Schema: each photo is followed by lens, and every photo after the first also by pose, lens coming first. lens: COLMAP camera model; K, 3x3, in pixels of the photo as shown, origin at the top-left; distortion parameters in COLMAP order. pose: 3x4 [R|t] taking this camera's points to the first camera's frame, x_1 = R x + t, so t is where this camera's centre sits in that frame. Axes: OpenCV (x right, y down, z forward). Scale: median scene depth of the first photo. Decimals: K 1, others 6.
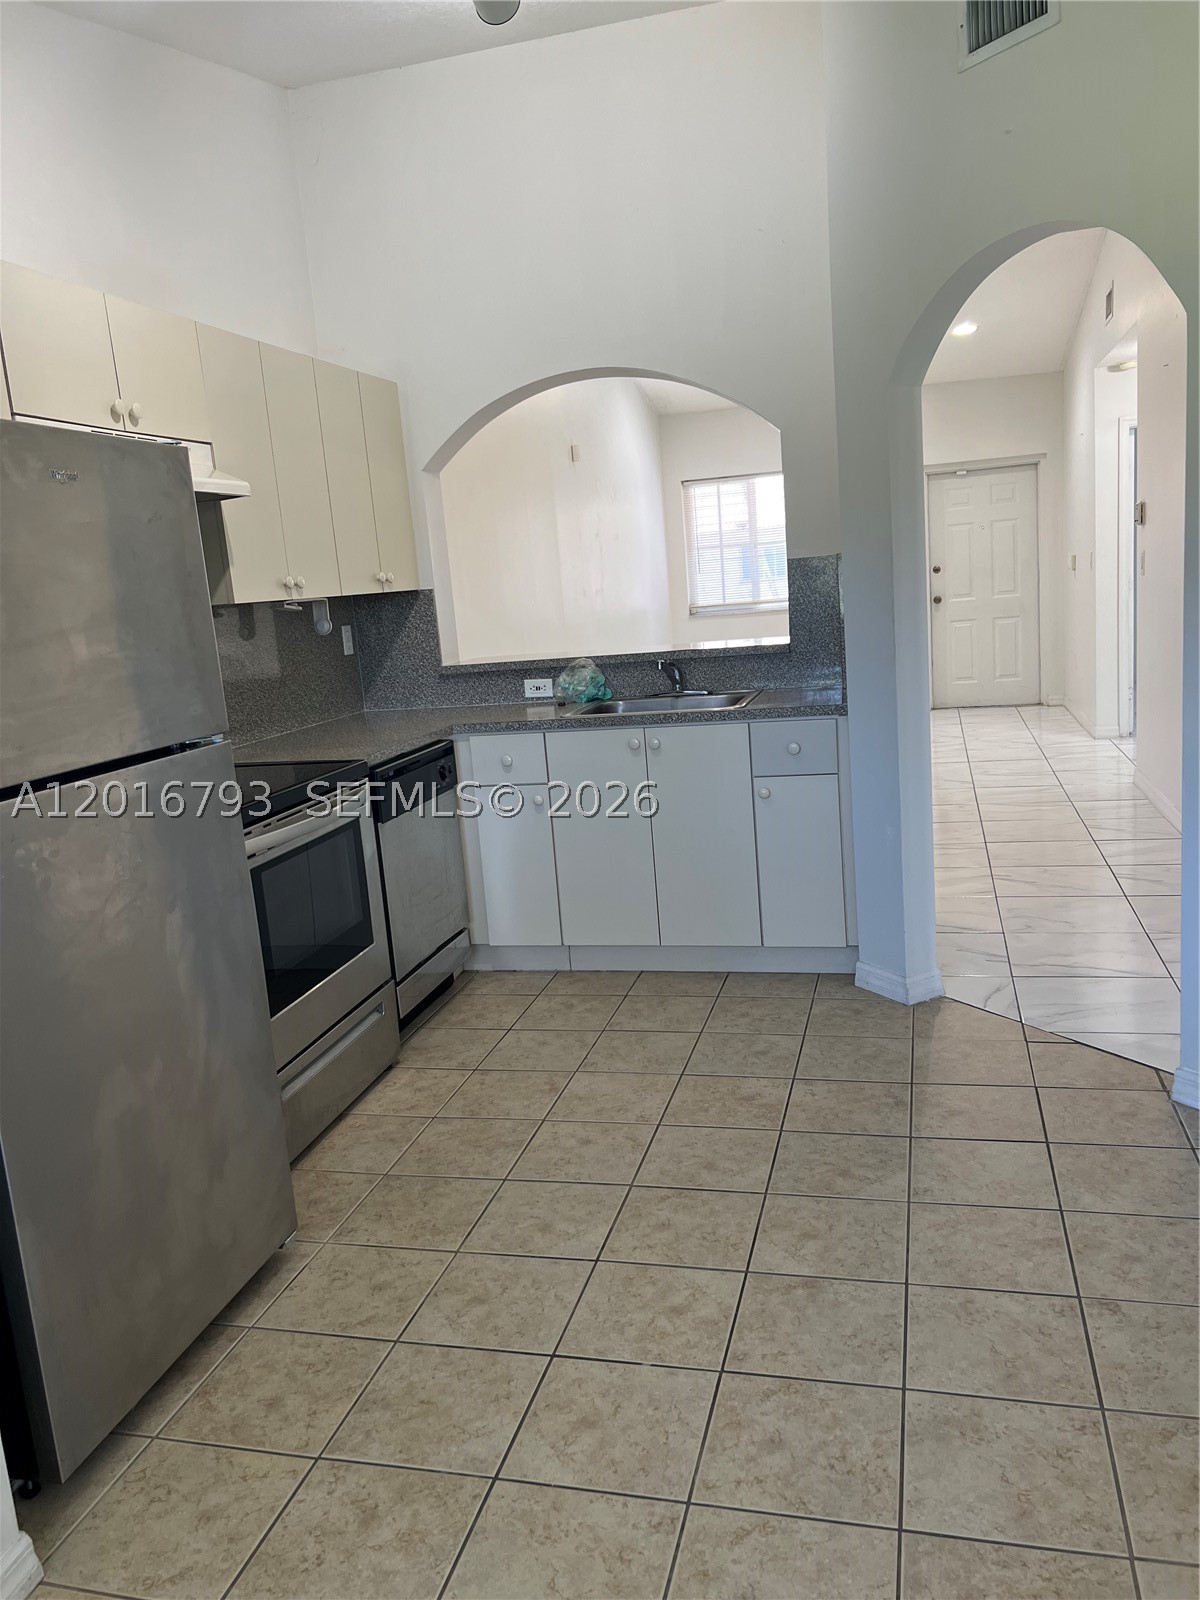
lens RADIAL K [[1196.7, 0, 597.7], [0, 1196.7, 806.0], [0, 0, 1]] dist [0.049709, -0.057896]
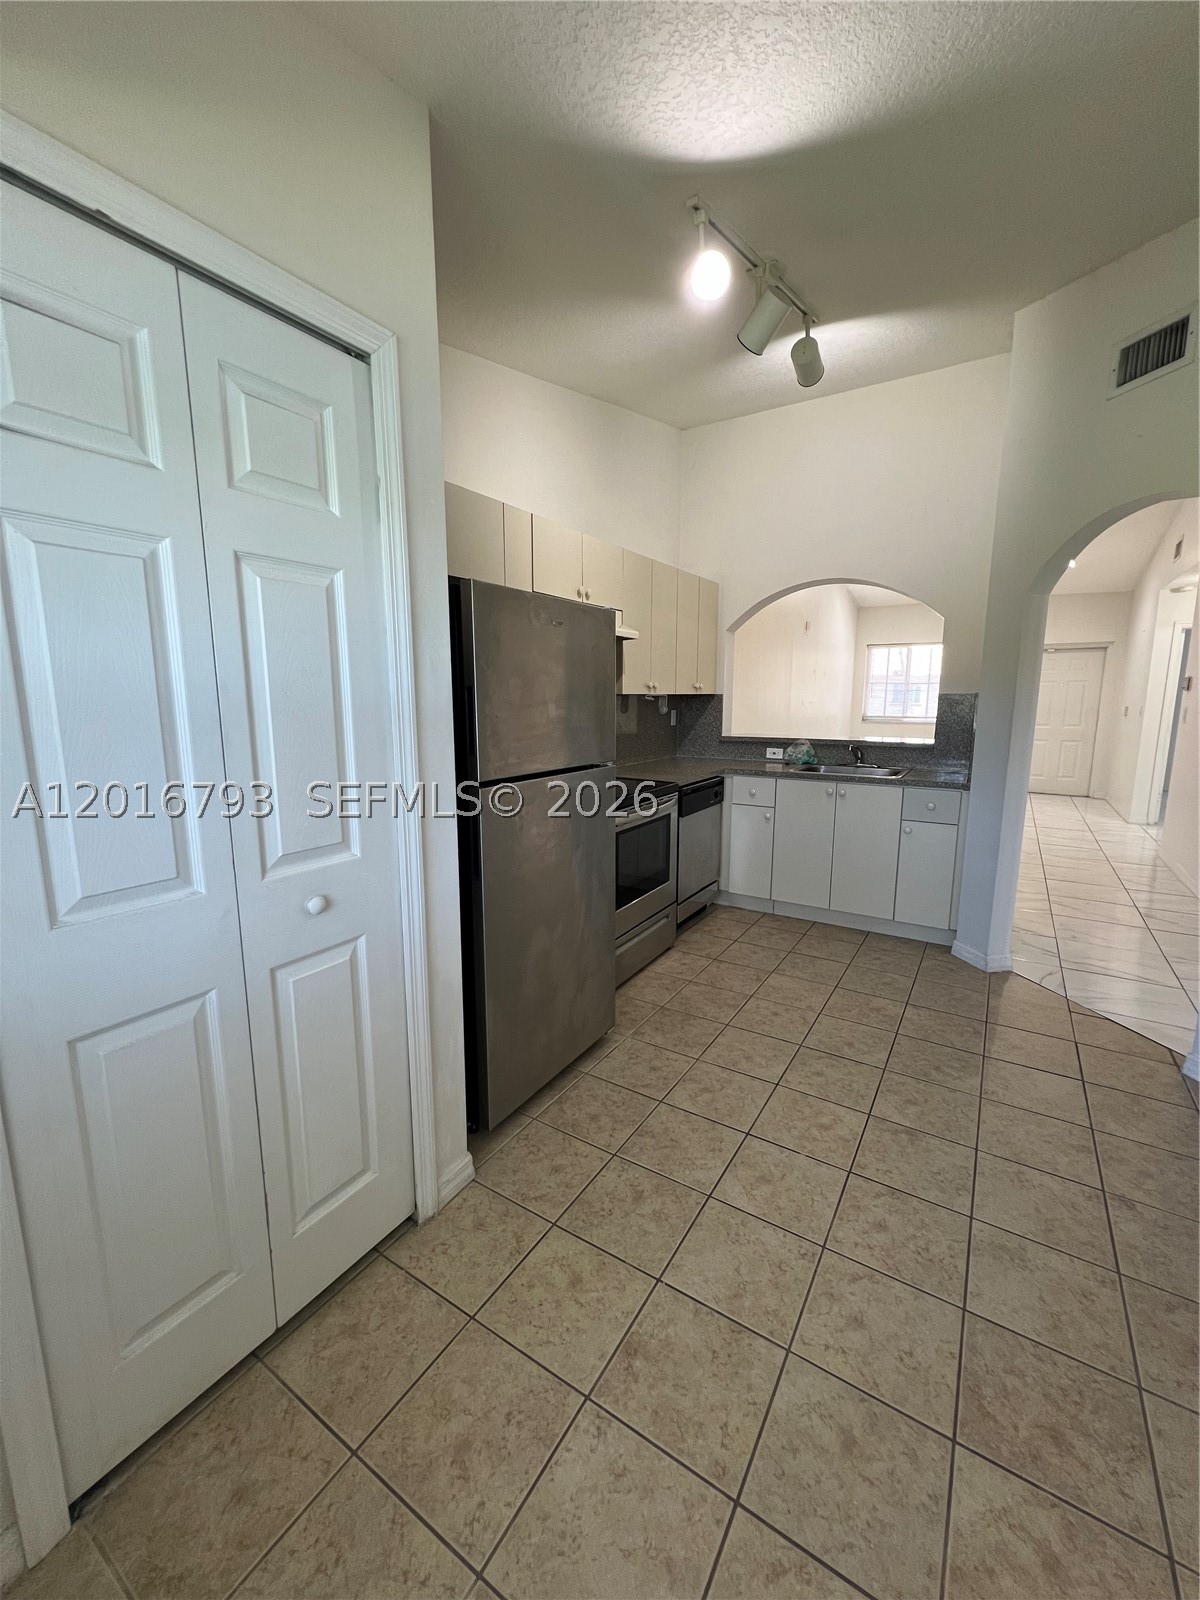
lens RADIAL K [[634.8, 0, 600.0], [0, 634.8, 800.0], [0, 0, 1]] dist [0.000297, -0.000126]
pose [[0.950040, 0.128308, -0.284536, -0.028225], [-0.131747, 0.991258, 0.007103, -0.002976], [0.282960, 0.030738, 0.958639, 0.026317]]
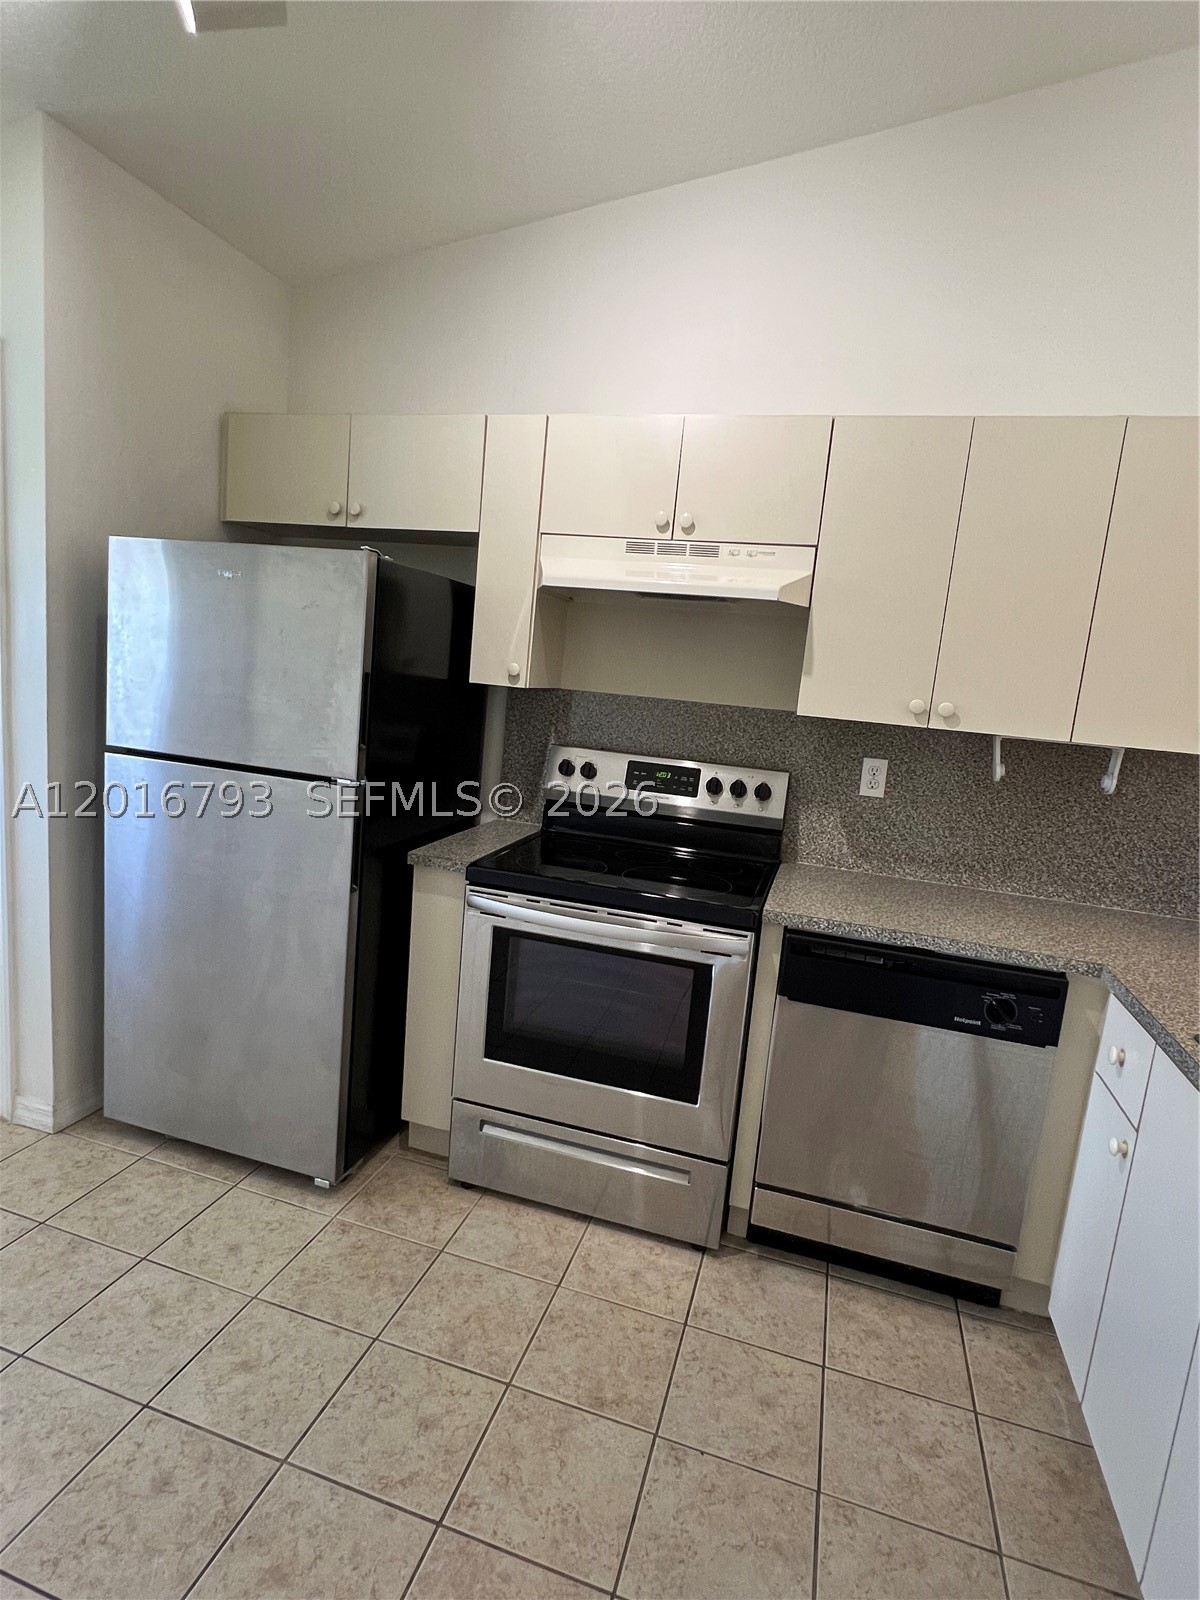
lens RADIAL K [[846.1, 0, 596.5], [0, 846.1, 804.7], [0, 0, 1]] dist [-0.000516, 0.000606]
pose [[-0.042035, 0.230761, -0.972102, 0.402037], [-0.272078, 0.933547, 0.233374, -0.235667], [0.961357, 0.274298, 0.023543, 0.939674]]
